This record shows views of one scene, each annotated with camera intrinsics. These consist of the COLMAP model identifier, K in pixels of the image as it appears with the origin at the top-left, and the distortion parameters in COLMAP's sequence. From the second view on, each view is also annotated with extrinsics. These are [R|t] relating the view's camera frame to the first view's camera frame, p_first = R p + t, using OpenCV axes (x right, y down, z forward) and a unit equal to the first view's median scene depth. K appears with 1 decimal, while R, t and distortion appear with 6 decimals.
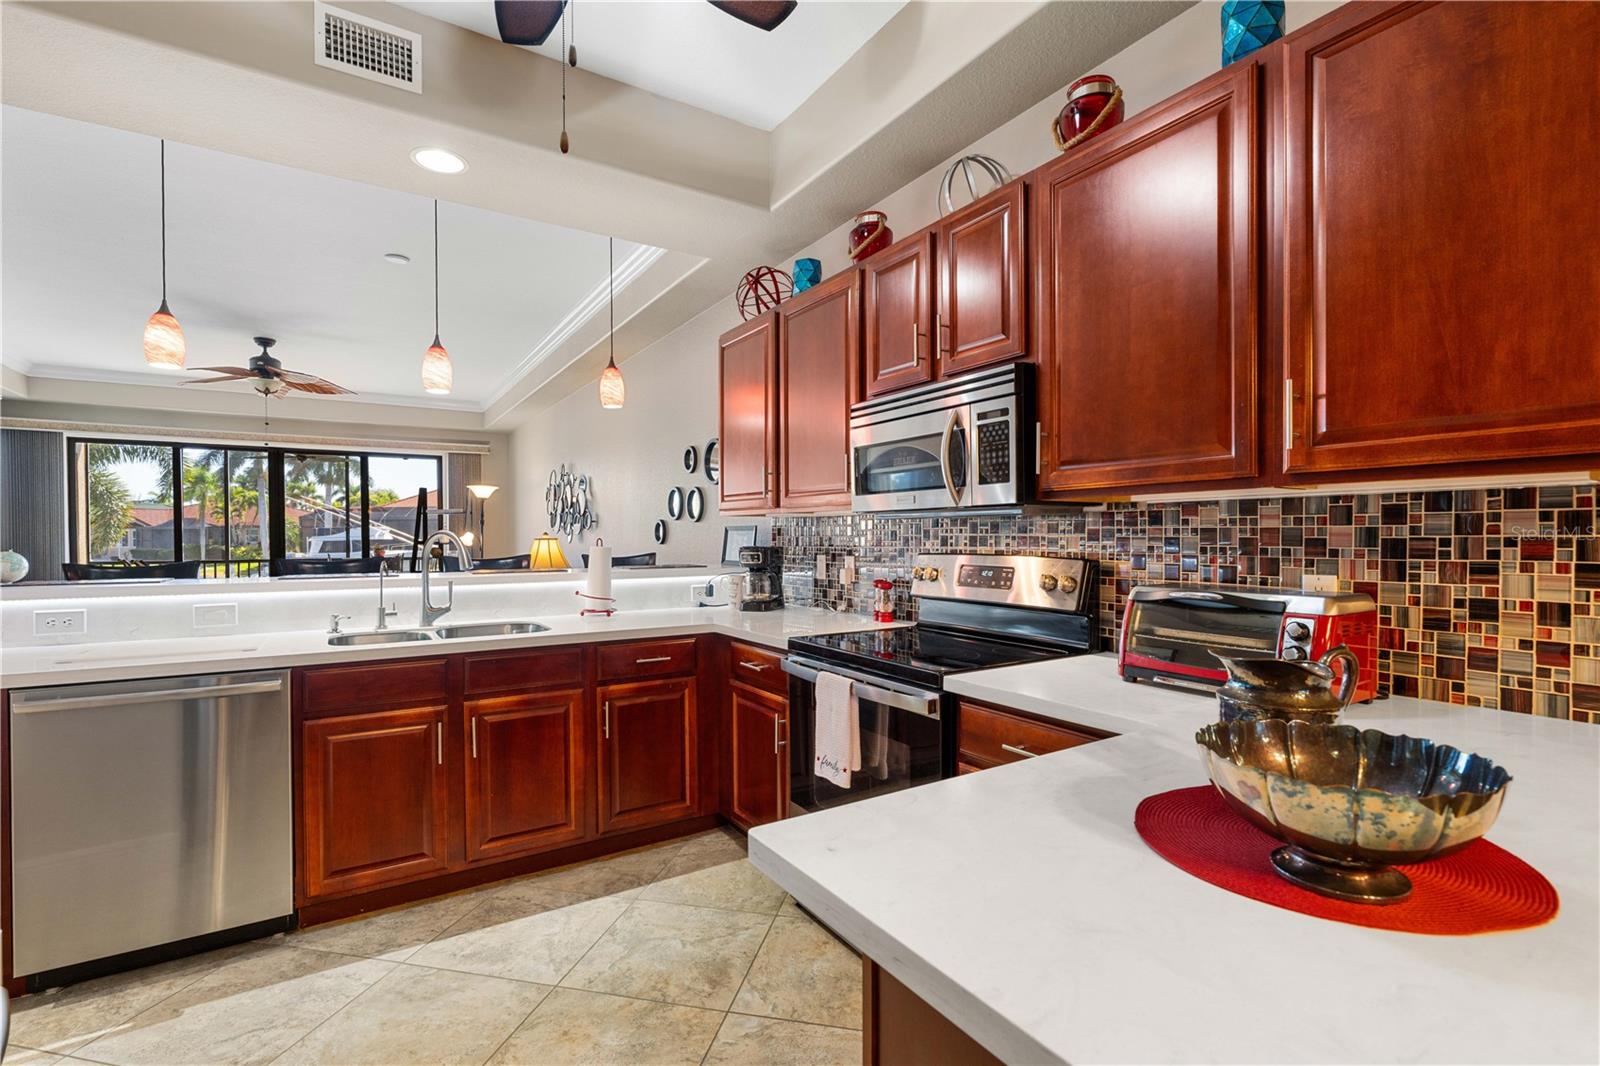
lens RADIAL K [[724.4, 0, 802.2], [0, 724.4, 544.9], [0, 0, 1]] dist [-0.007599, 0.002654]
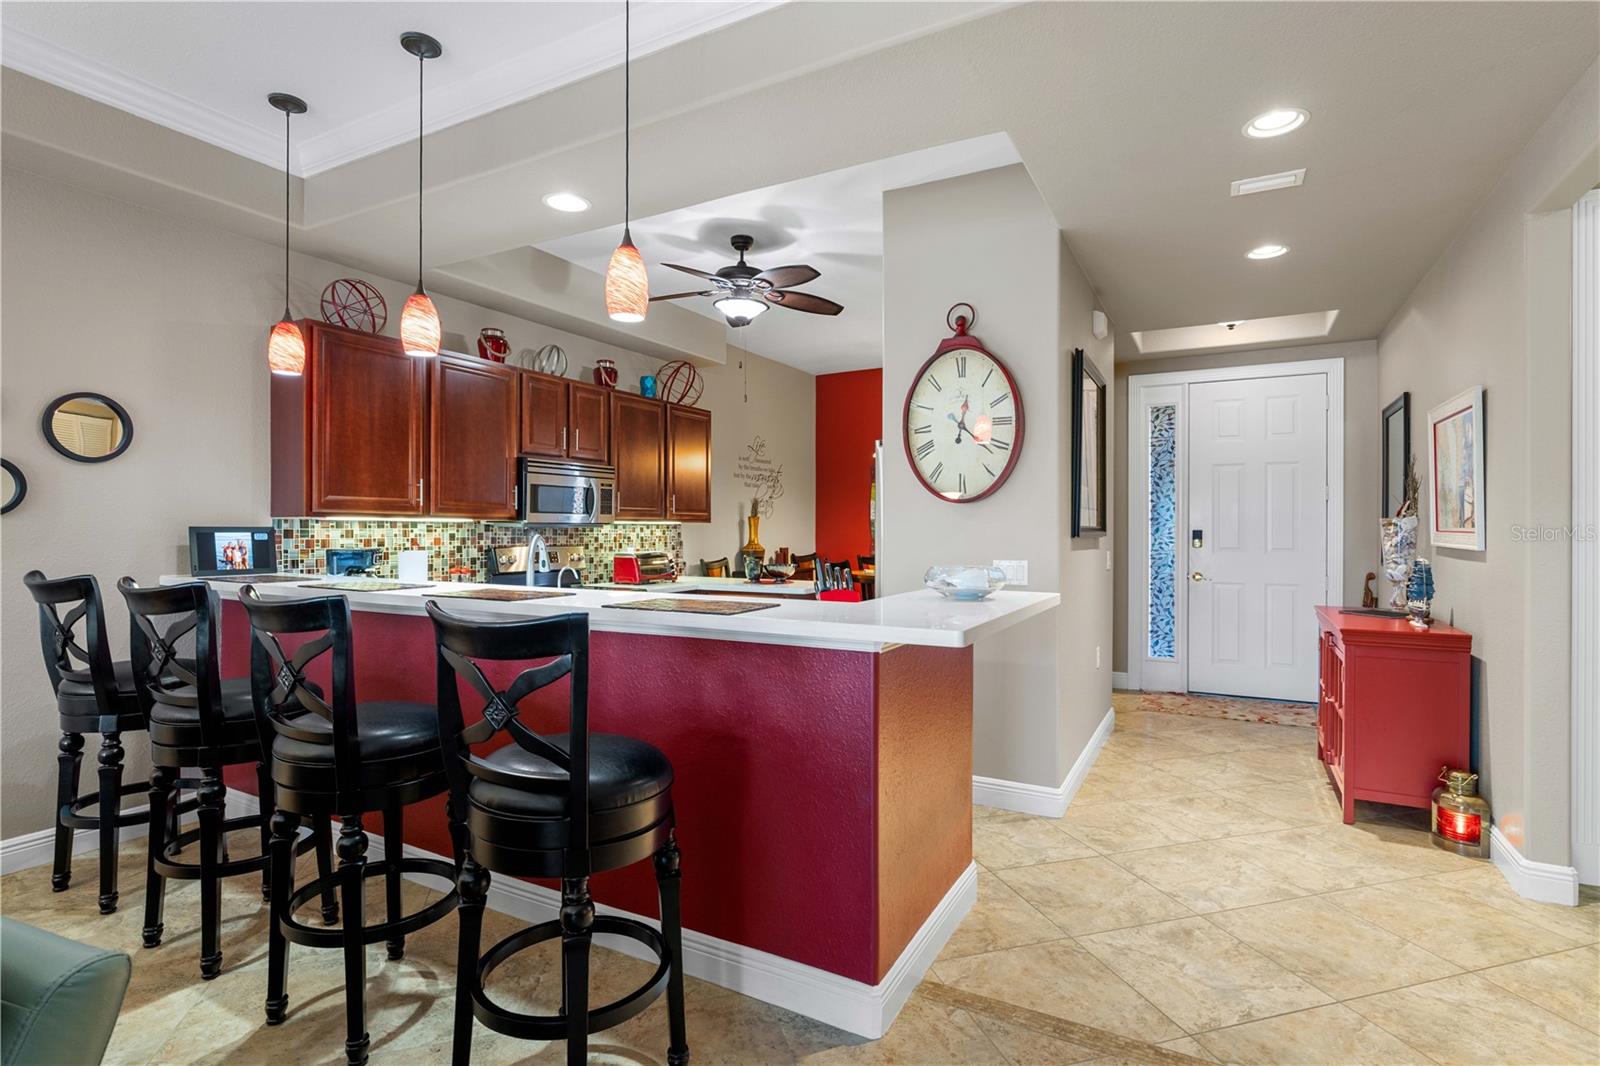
lens RADIAL K [[785.6, 0, 797.0], [0, 785.6, 530.6], [0, 0, 1]] dist [-0.009643, 0.003074]
pose [[-0.480987, 0.001965, 0.876726, -2.337304], [0.012545, 0.999911, 0.004641, -0.036323], [-0.876638, 0.013231, -0.480969, 1.726346]]
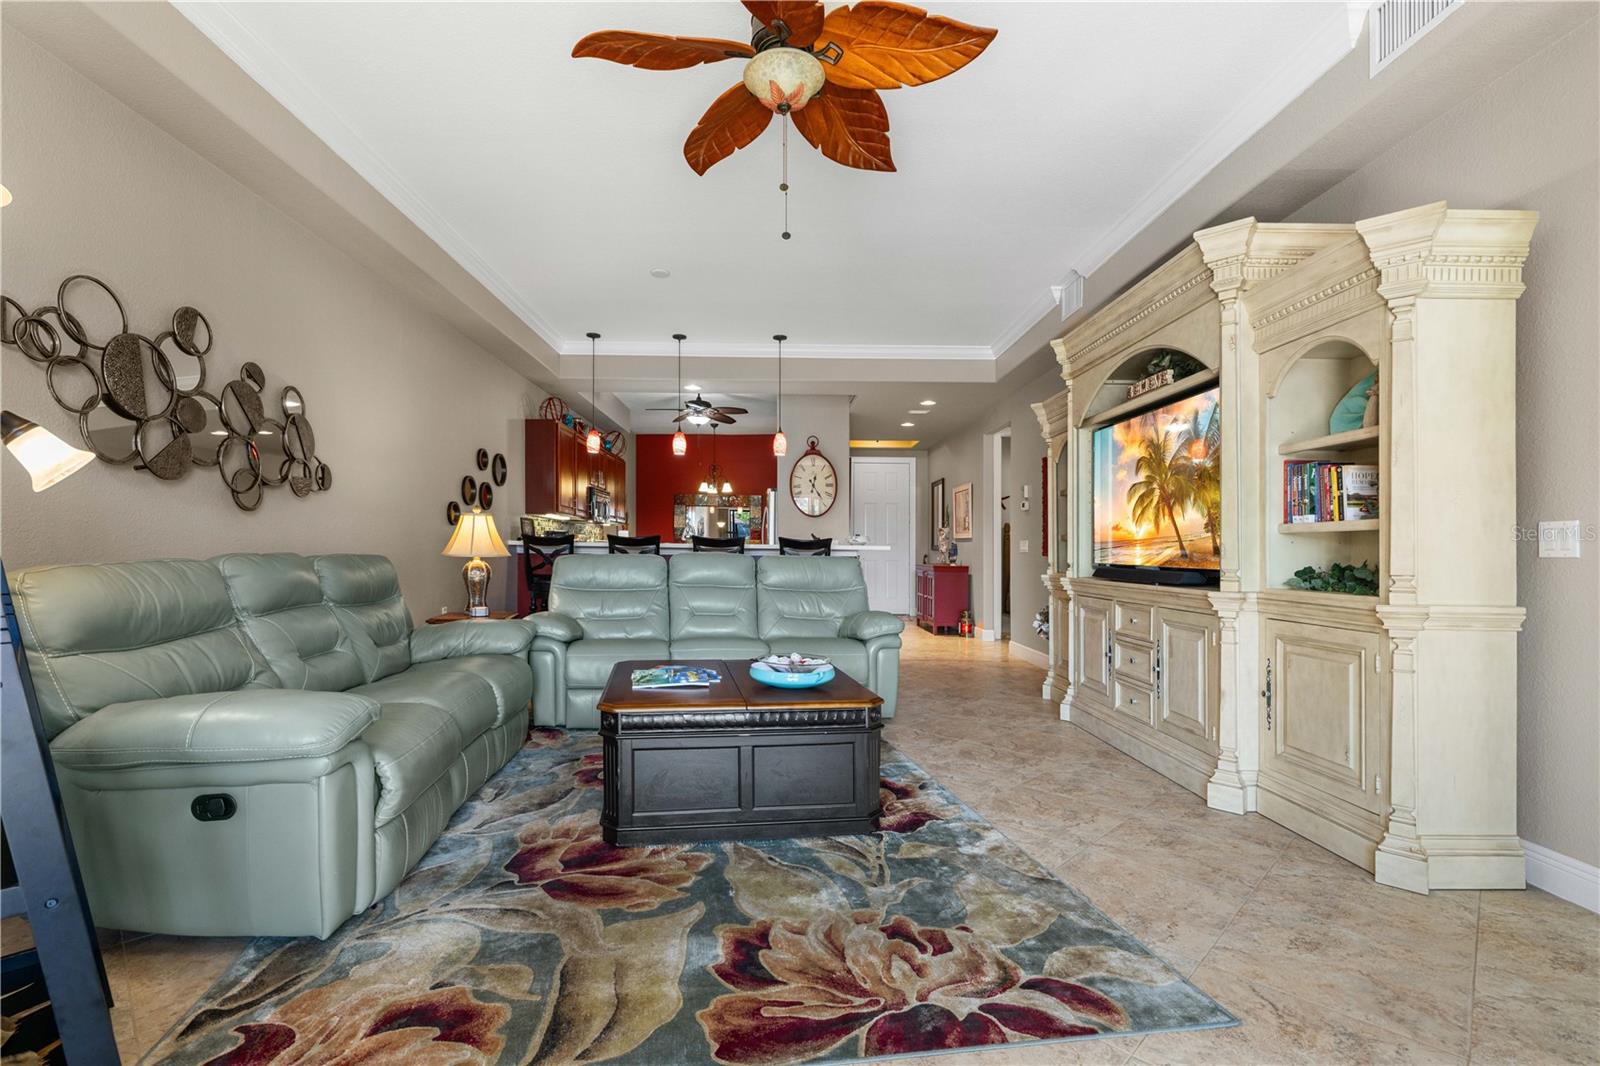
lens RADIAL K [[724.4, 0, 761.6], [0, 724.4, 559.8], [0, 0, 1]] dist [-0.007599, 0.002654]
pose [[-0.837848, -0.016464, 0.545655, -2.979288], [-0.002985, 0.999668, 0.025579, 0.055874], [-0.545895, 0.019802, -0.837620, 4.246248]]
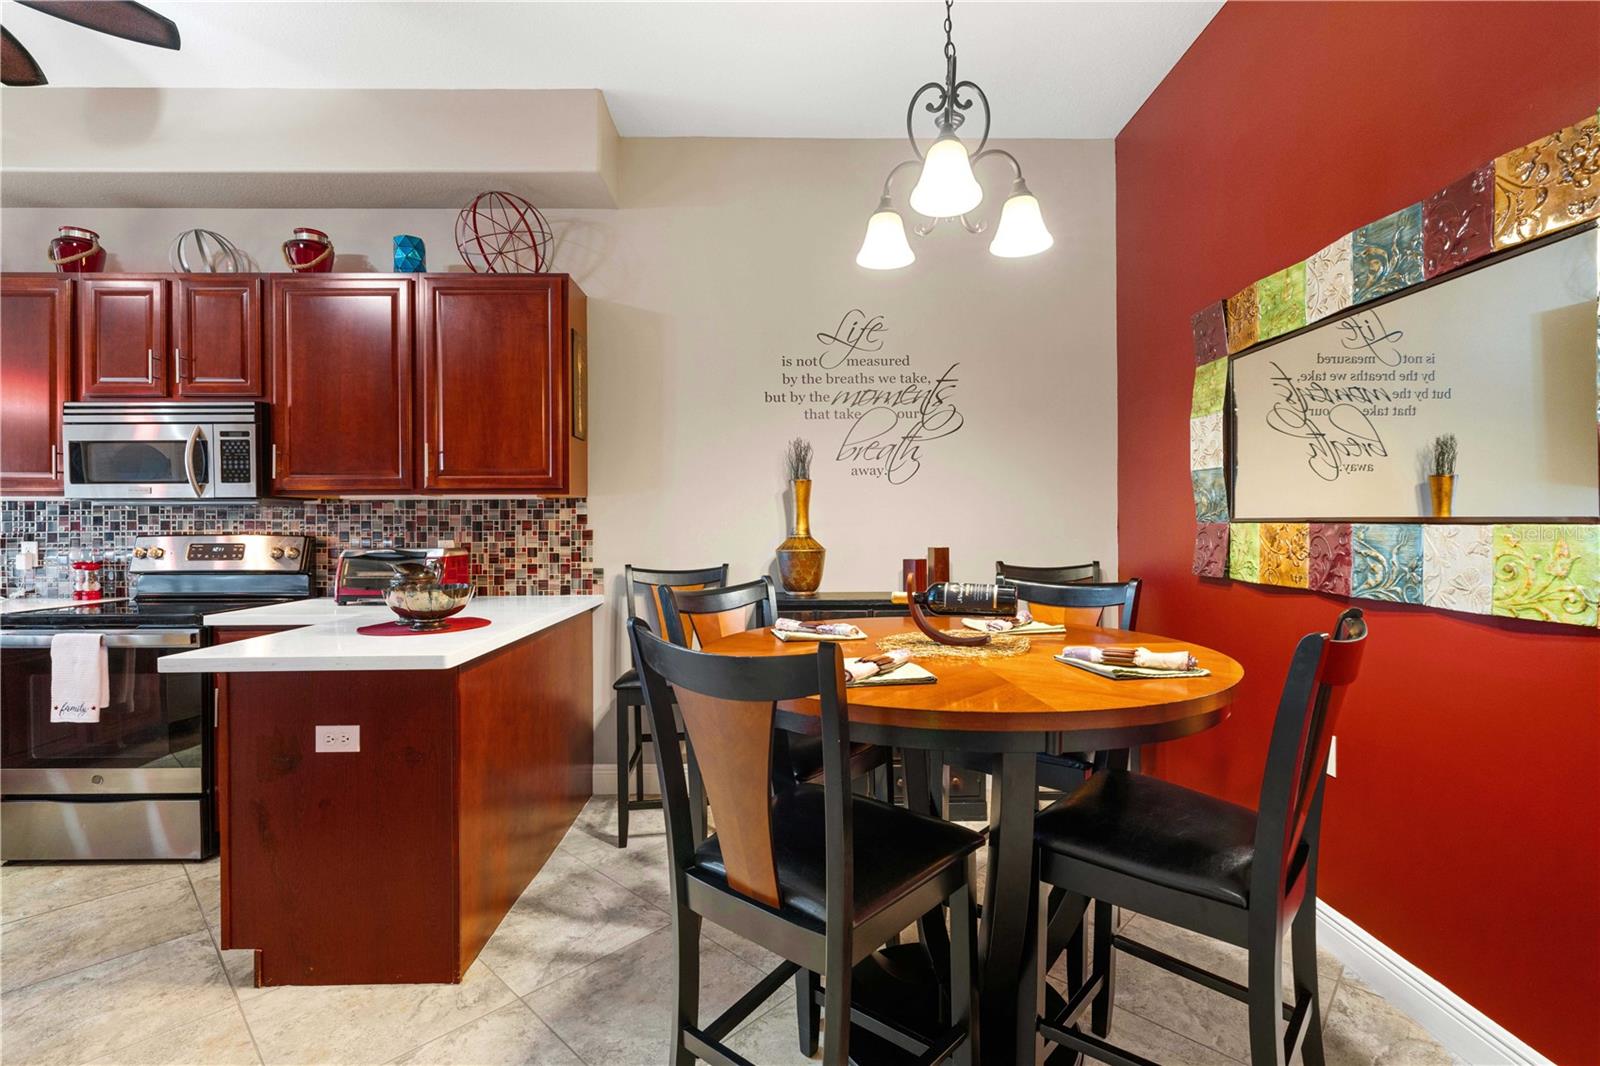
lens RADIAL K [[724.4, 0, 803.9], [0, 724.4, 526.4], [0, 0, 1]] dist [-0.007599, 0.002654]
pose [[0.515906, 0.001426, 0.856644, -0.381500], [0.013663, 0.999858, -0.009893, 0.031043], [-0.856536, 0.016808, 0.515813, -0.698242]]
